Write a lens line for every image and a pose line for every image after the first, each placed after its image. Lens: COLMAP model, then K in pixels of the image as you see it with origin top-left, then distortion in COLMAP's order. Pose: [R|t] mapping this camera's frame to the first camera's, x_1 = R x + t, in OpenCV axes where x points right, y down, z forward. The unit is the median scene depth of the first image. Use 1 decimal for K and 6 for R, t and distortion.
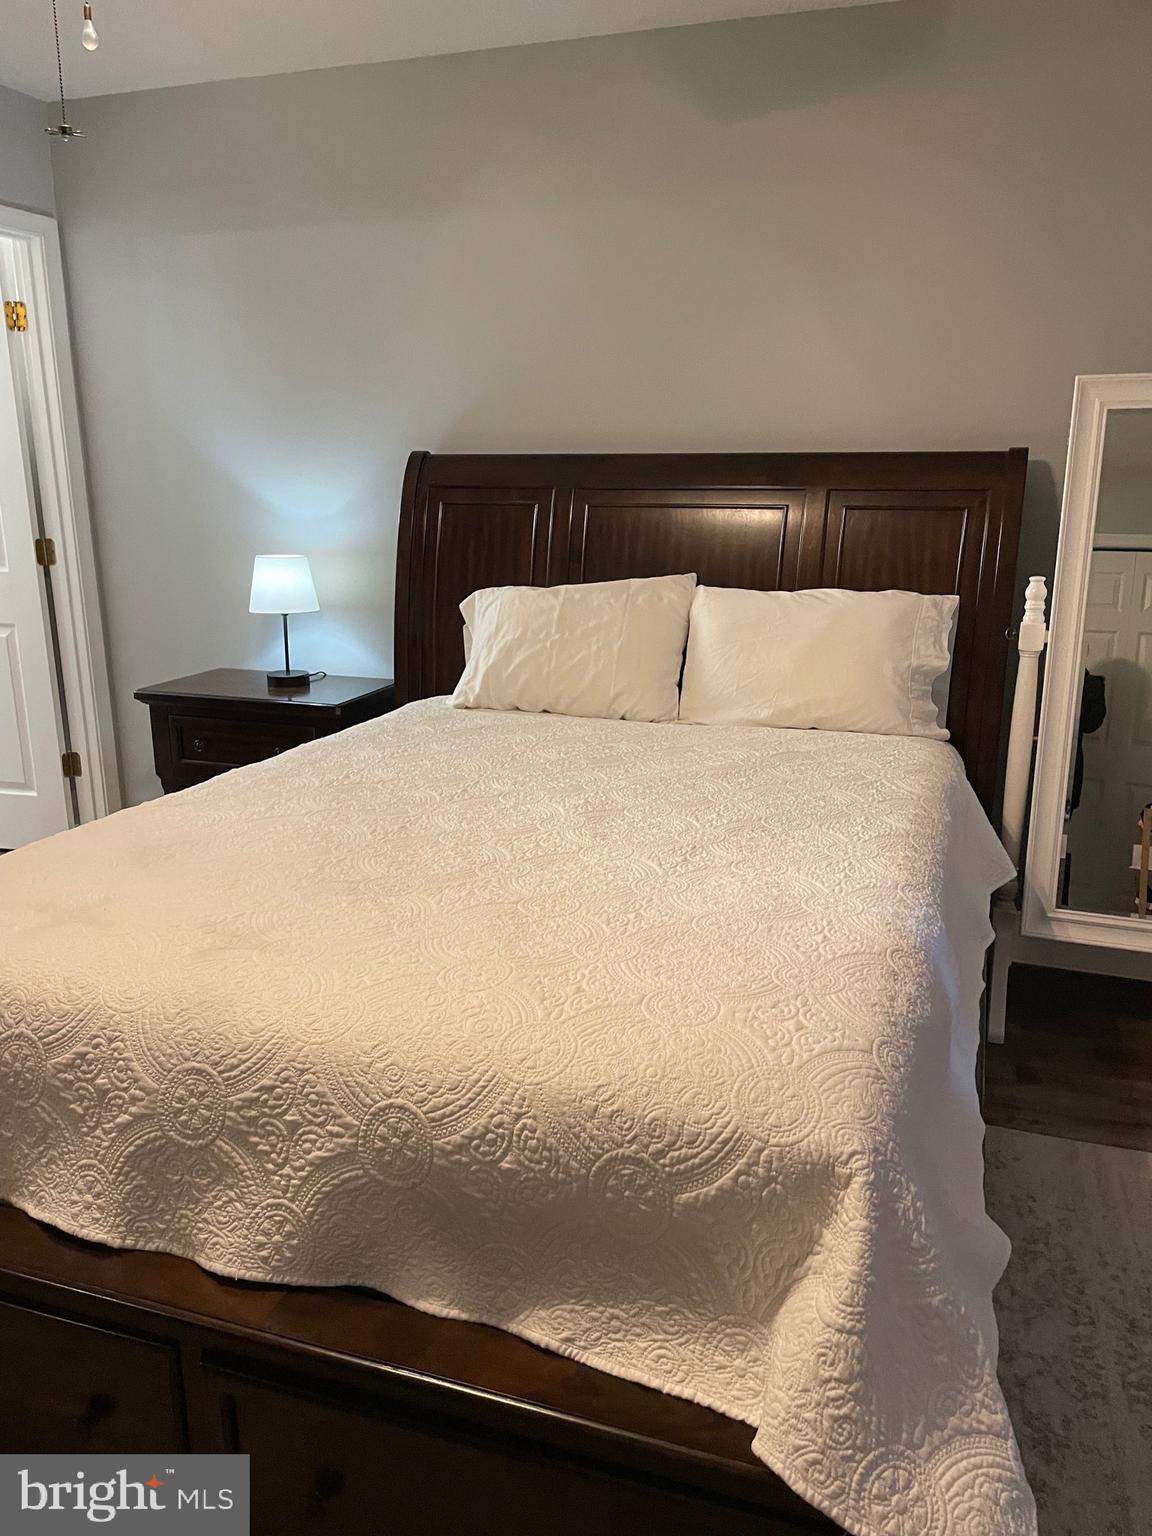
lens RADIAL K [[1160.4, 0, 589.8], [0, 1160.4, 778.6], [0, 0, 1]] dist [0.114803, -0.133510]
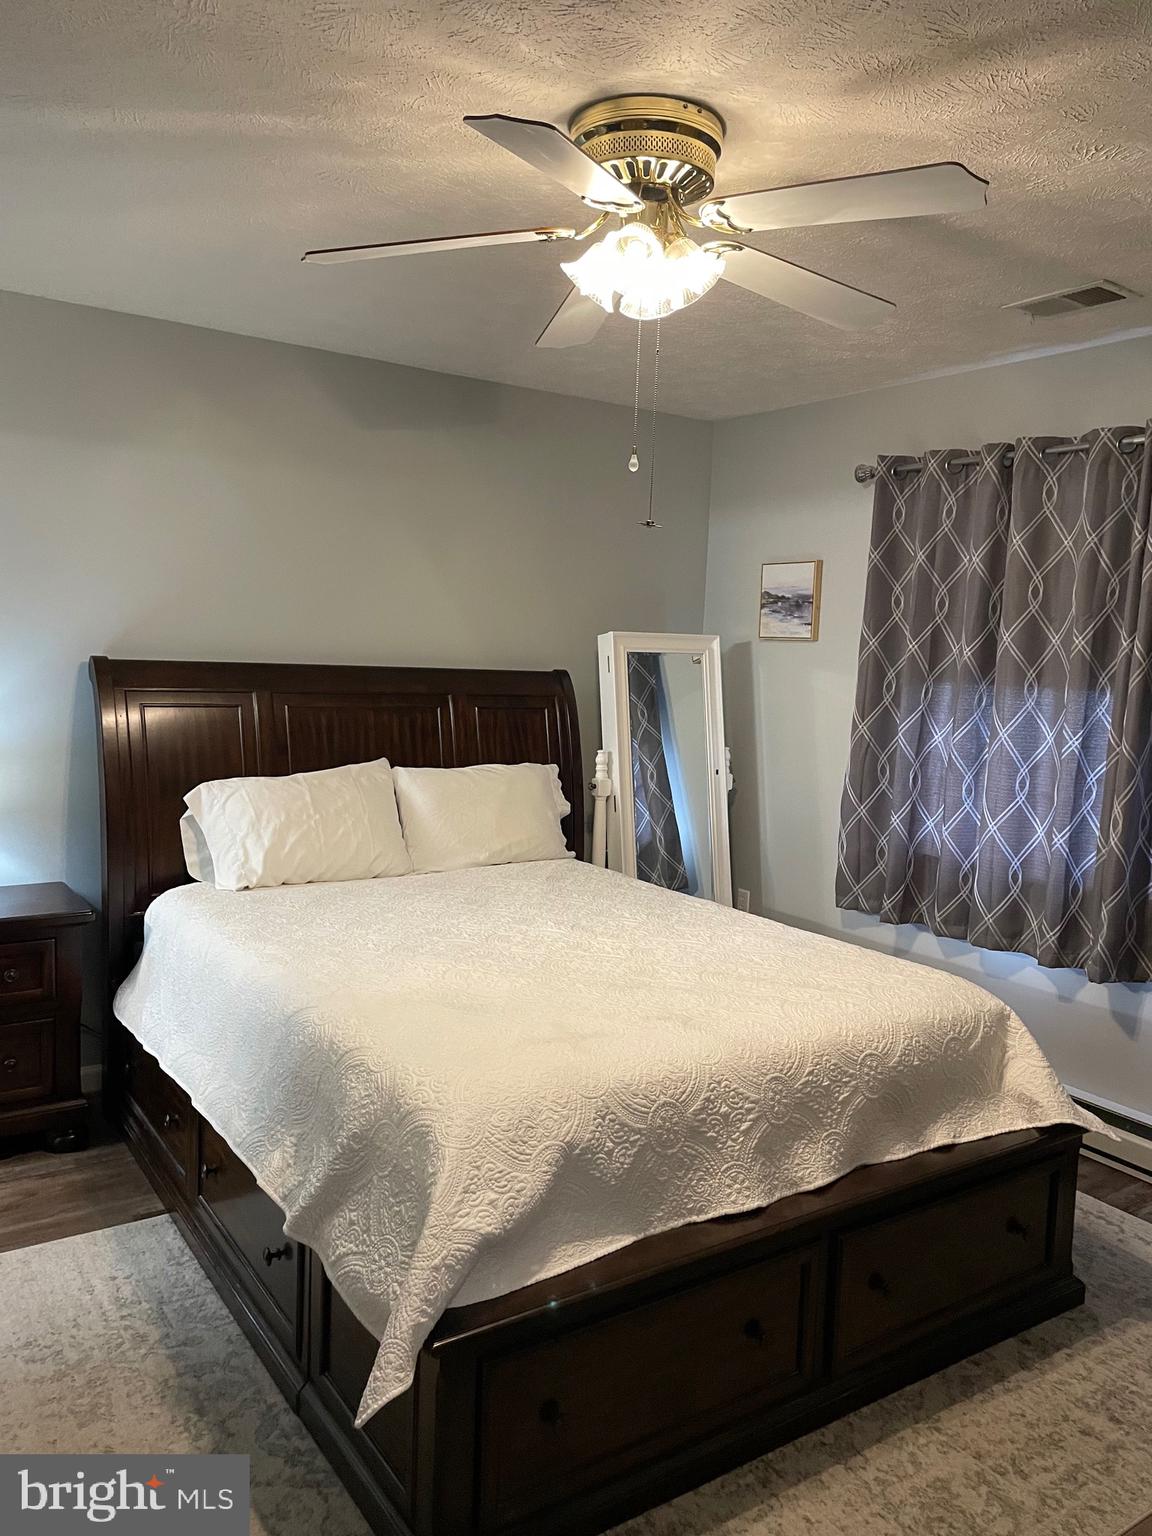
lens RADIAL K [[1160.4, 0, 589.8], [0, 1160.4, 778.6], [0, 0, 1]] dist [0.114803, -0.133510]
pose [[0.588274, -0.071286, 0.805514, -0.914297], [0.171733, 0.984399, -0.038302, -0.075865], [-0.790216, 0.160865, 0.591338, 0.085233]]
